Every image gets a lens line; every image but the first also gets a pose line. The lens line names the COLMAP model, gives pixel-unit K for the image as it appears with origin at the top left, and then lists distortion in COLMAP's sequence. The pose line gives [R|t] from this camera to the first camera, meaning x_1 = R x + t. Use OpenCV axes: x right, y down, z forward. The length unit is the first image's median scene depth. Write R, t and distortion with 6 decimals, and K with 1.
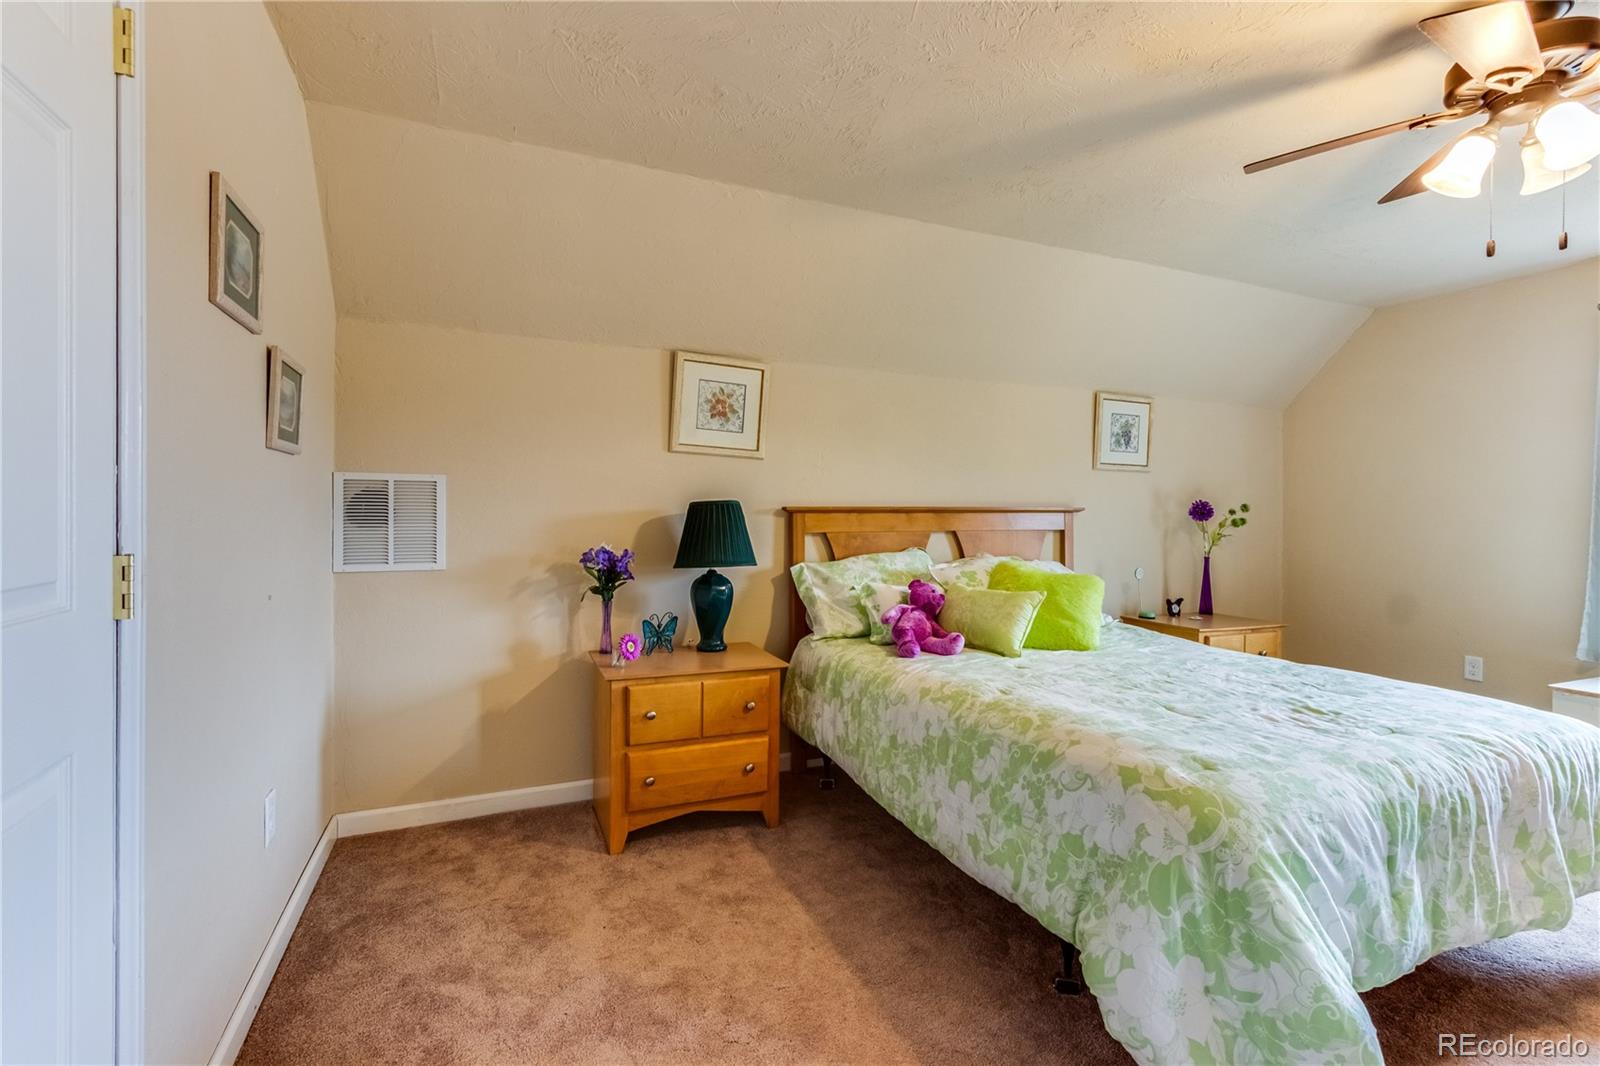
lens RADIAL K [[758.5, 0, 800.0], [0, 758.5, 533.0], [0, 0, 1]] dist [0.000946, 0.000110]
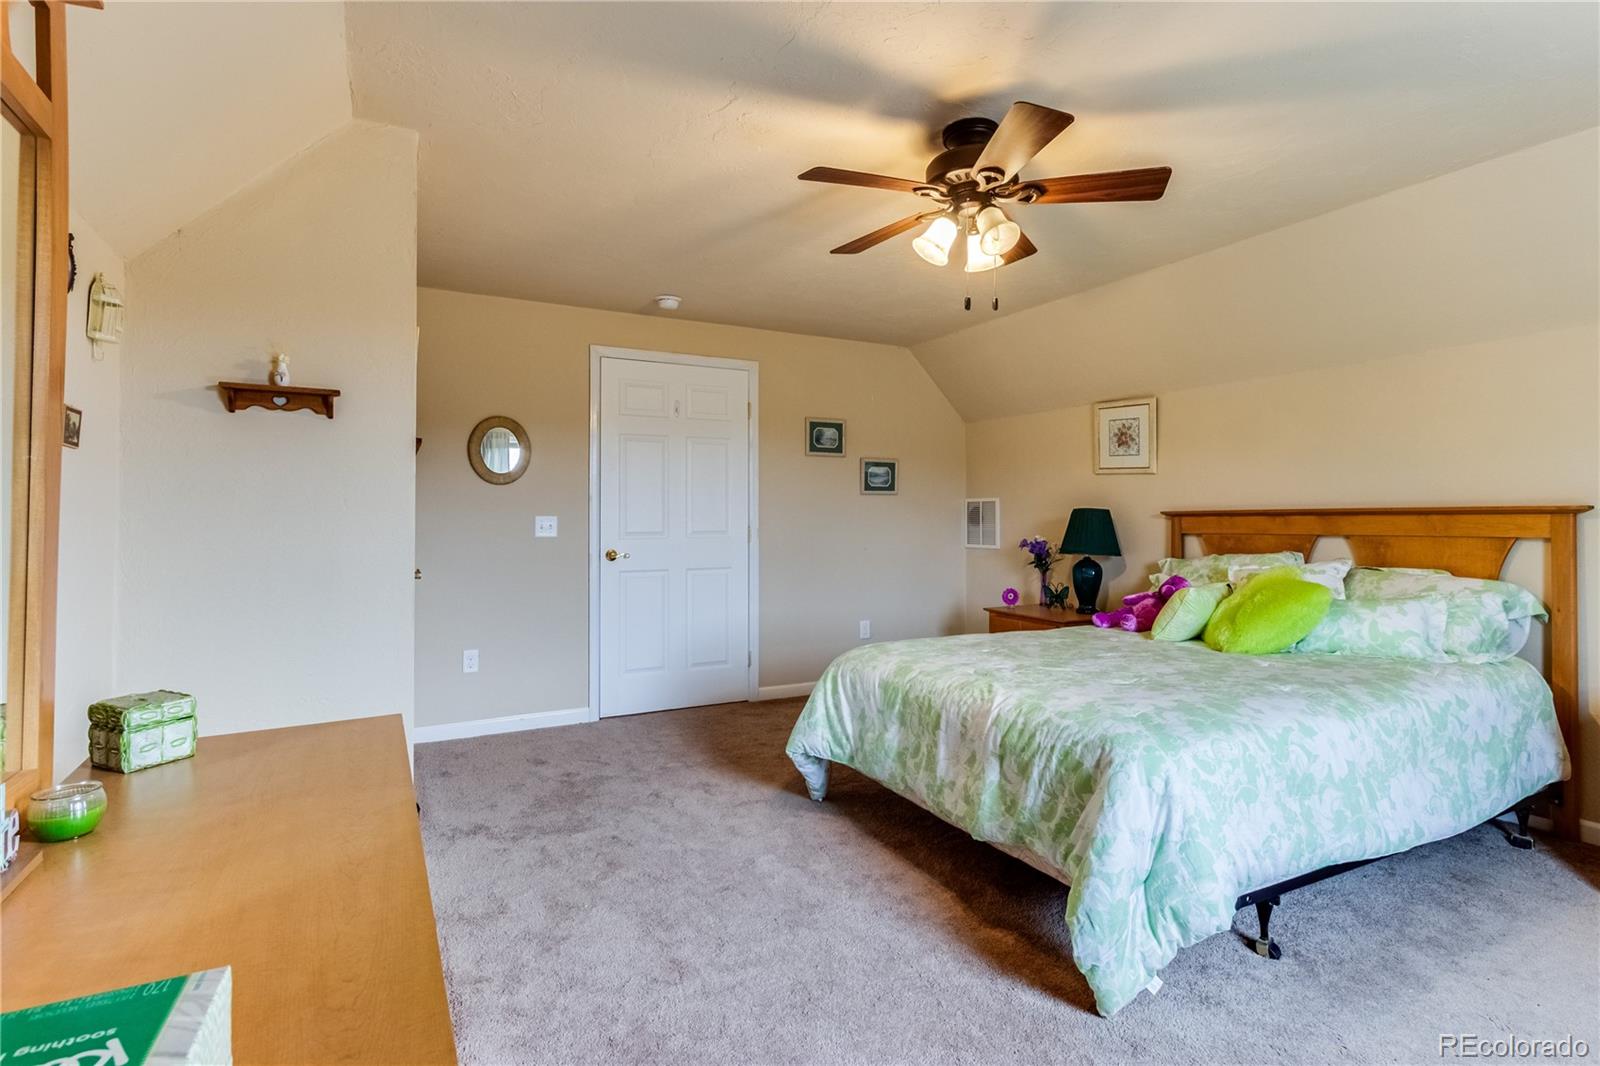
lens RADIAL K [[758.5, 0, 800.0], [0, 758.5, 533.0], [0, 0, 1]] dist [0.000946, 0.000110]
pose [[0.044744, 0.012513, -0.998920, 1.211855], [-0.024782, 0.999628, 0.011412, 0.000603], [0.998691, 0.024244, 0.045037, 0.376558]]
